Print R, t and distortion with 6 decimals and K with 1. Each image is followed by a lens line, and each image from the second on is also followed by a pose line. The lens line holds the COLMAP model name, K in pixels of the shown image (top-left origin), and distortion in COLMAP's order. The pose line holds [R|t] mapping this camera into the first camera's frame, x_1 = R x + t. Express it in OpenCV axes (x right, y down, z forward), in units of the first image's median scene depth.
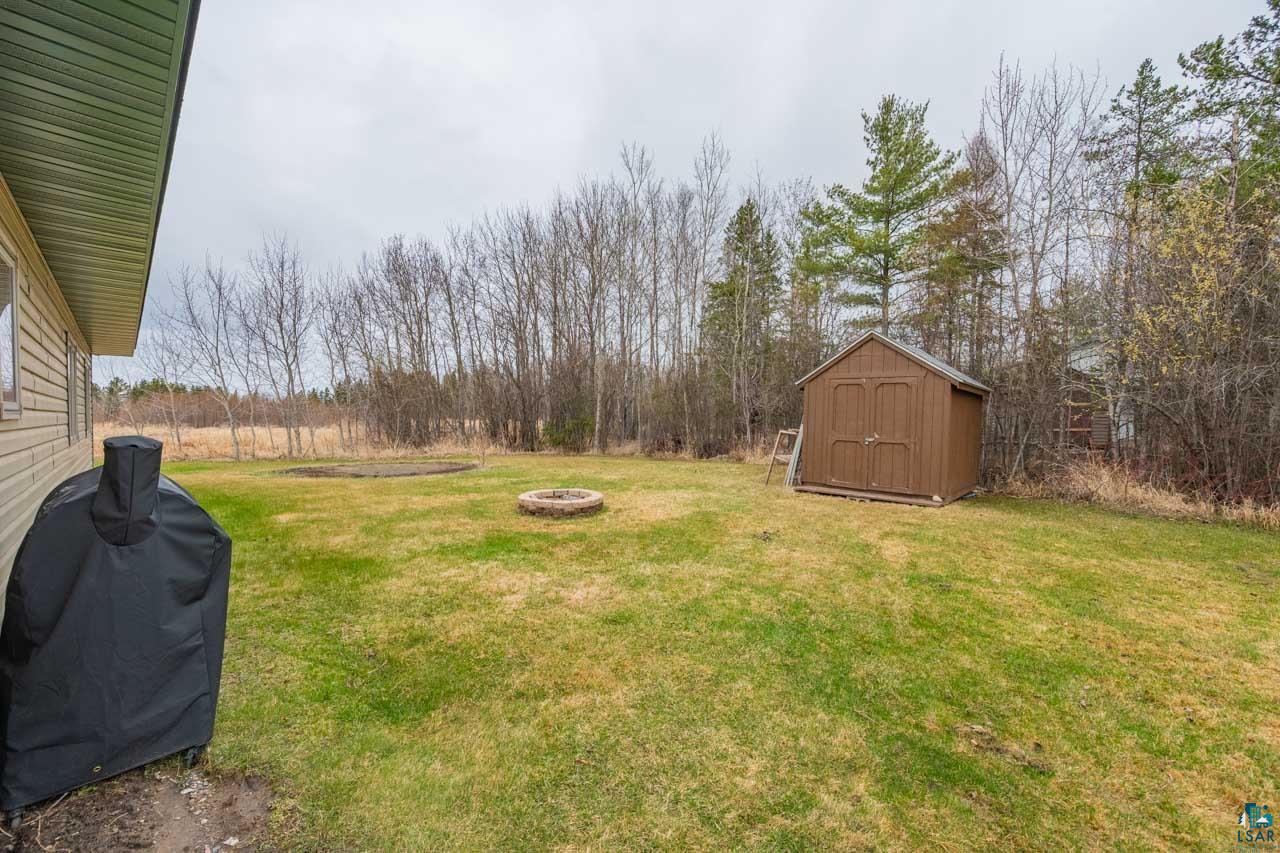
lens RADIAL K [[498.4, 0, 640.5], [0, 498.4, 425.2], [0, 0, 1]] dist [-0.001790, -0.000398]
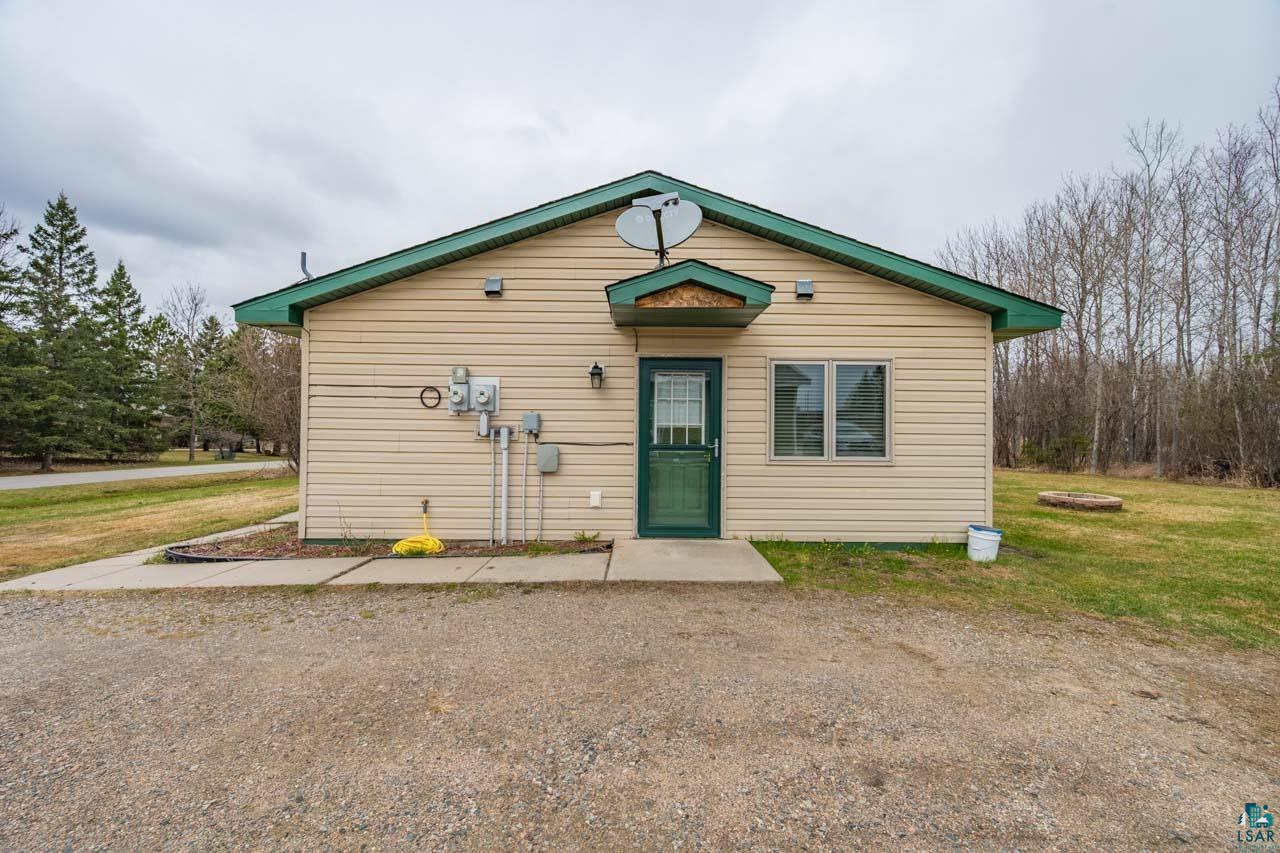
lens RADIAL K [[498.4, 0, 640.5], [0, 498.4, 425.2], [0, 0, 1]] dist [-0.001790, -0.000398]
pose [[0.693592, -0.002019, -0.720365, -0.003629], [-0.019102, 0.999593, -0.021194, 0.000590], [0.720114, 0.028460, 0.693271, -0.223499]]
